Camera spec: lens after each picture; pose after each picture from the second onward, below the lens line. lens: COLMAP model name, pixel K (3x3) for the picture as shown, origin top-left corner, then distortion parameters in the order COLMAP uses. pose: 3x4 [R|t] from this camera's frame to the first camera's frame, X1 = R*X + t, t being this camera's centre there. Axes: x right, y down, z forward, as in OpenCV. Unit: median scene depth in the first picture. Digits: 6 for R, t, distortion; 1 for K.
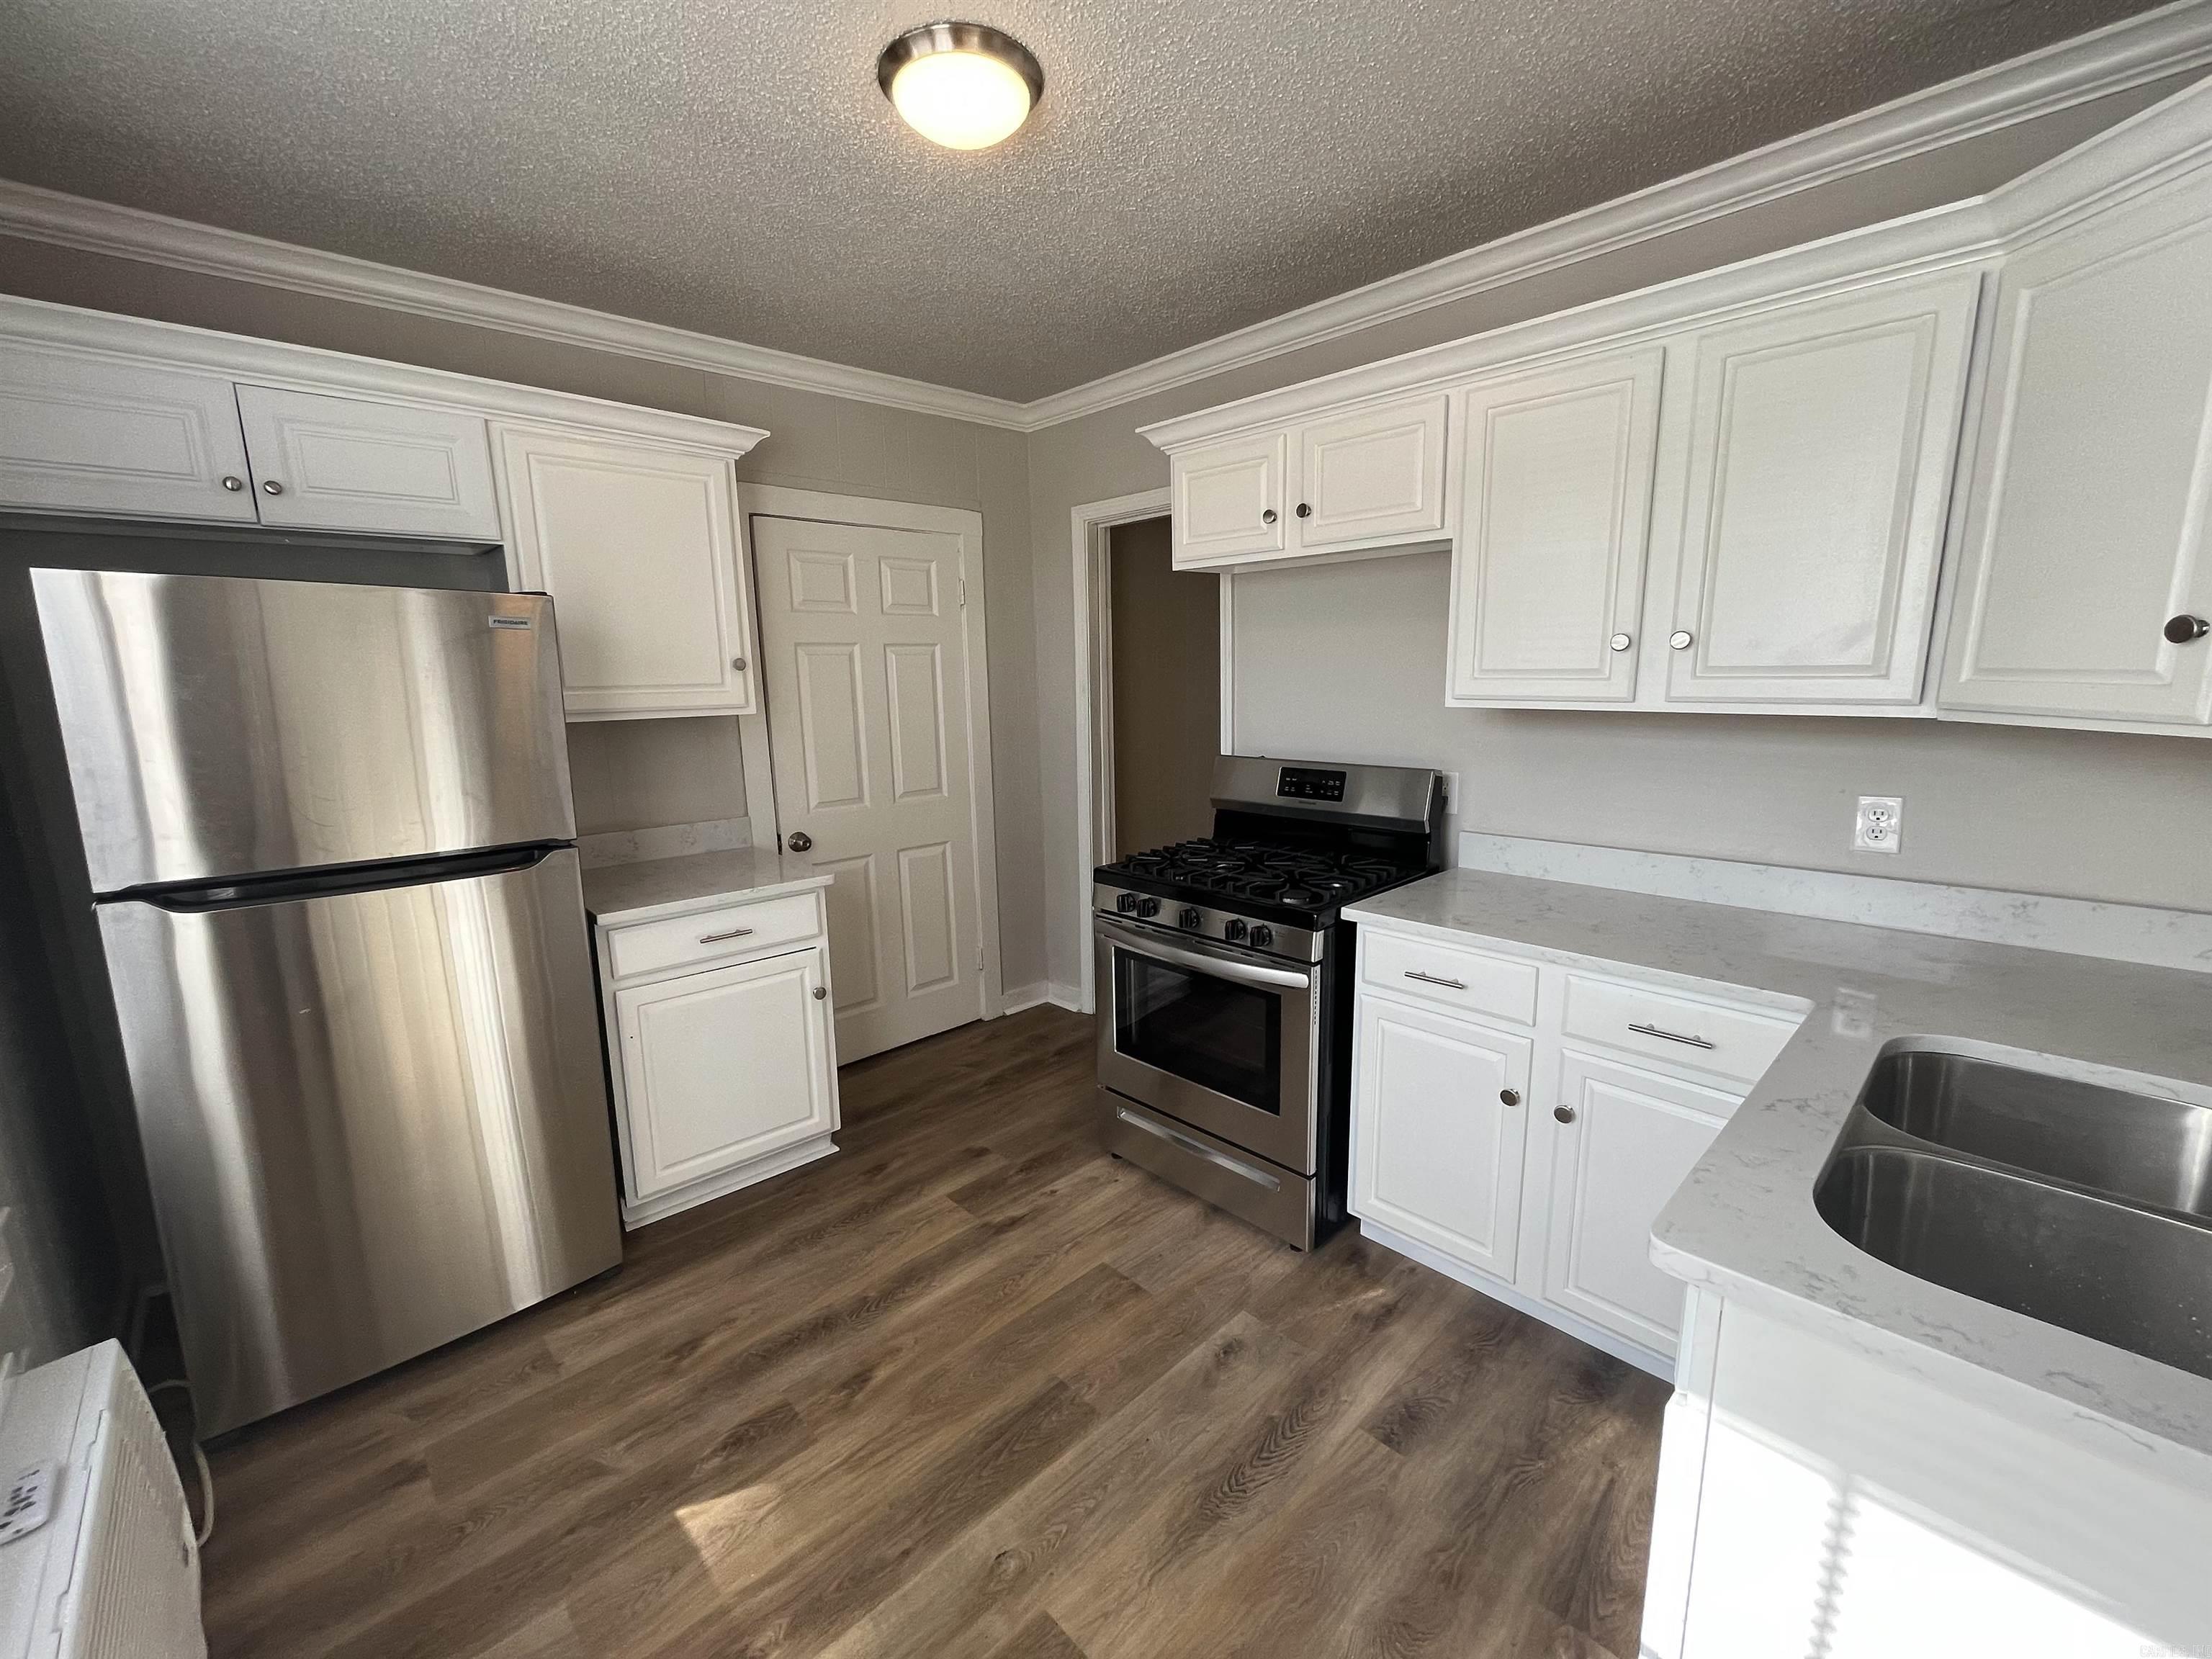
lens RADIAL K [[891.3, 0, 1104.2], [0, 891.3, 833.4], [0, 0, 1]] dist [-0.002267, -0.000237]
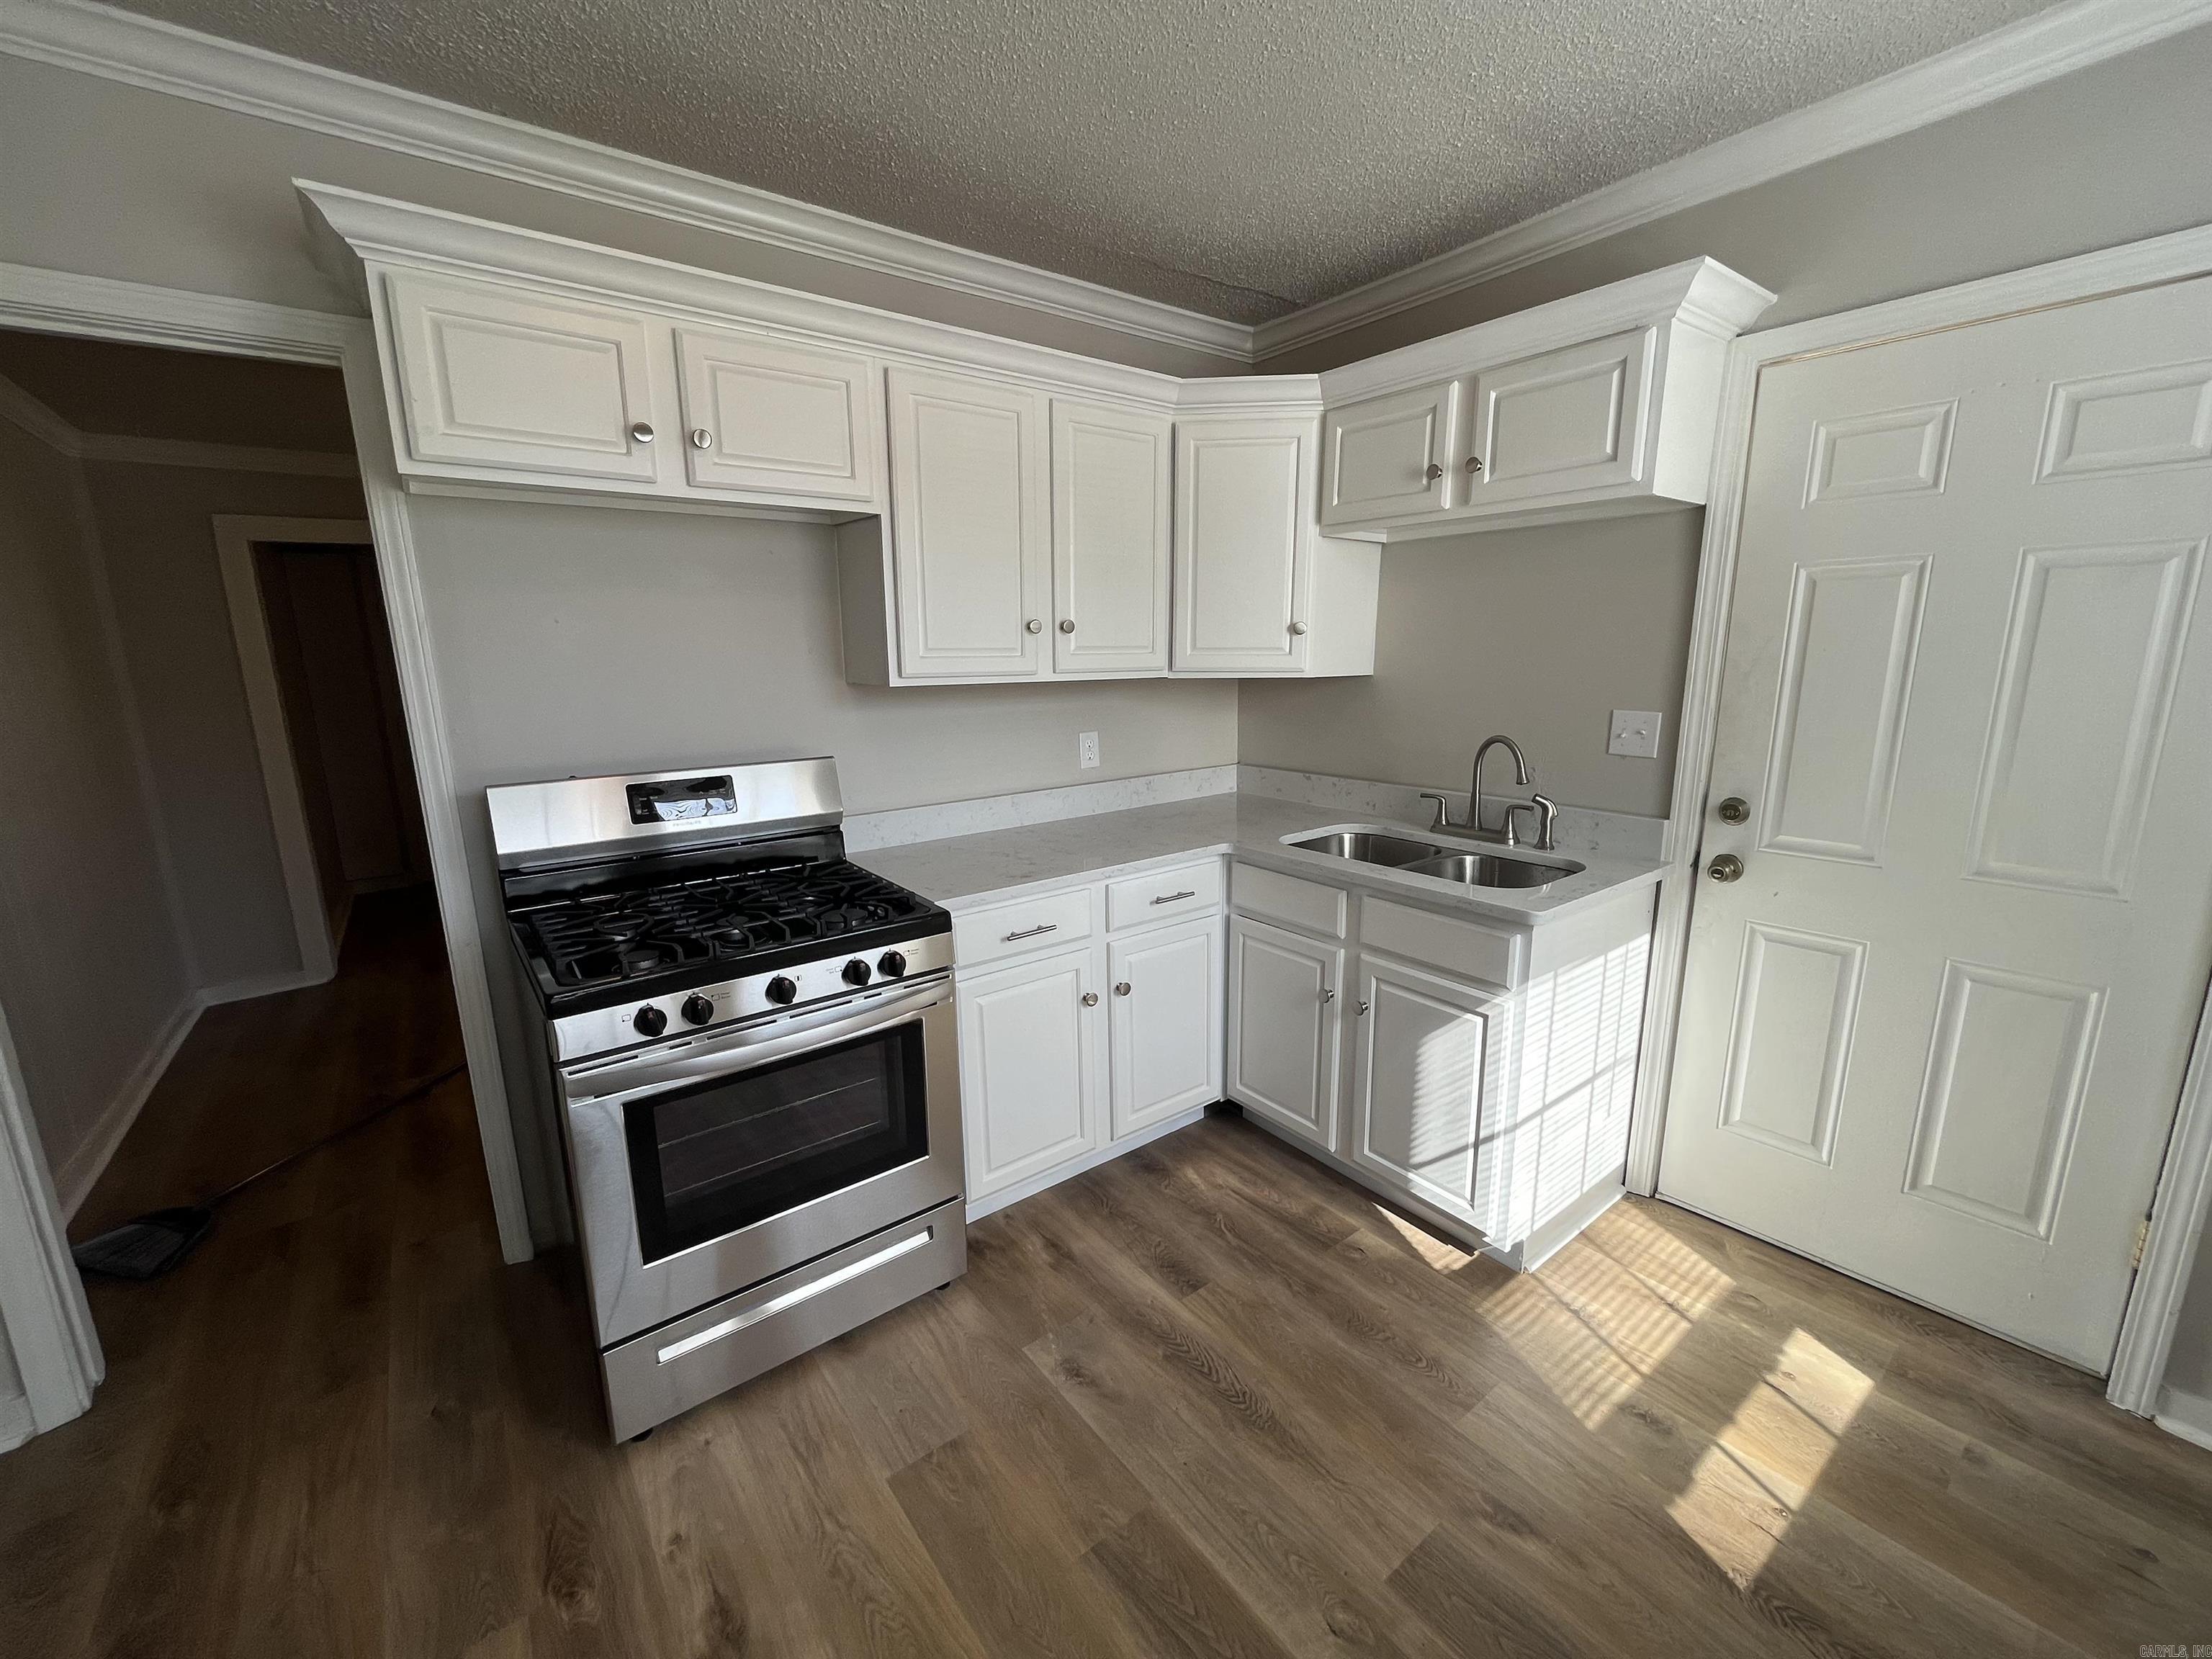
lens RADIAL K [[891.3, 0, 1104.2], [0, 891.3, 833.4], [0, 0, 1]] dist [-0.002267, -0.000237]
pose [[0.114365, -0.187041, 0.975672, -0.708128], [0.190393, 0.968038, 0.163260, -0.122224], [-0.975024, 0.167089, 0.146321, 0.788571]]
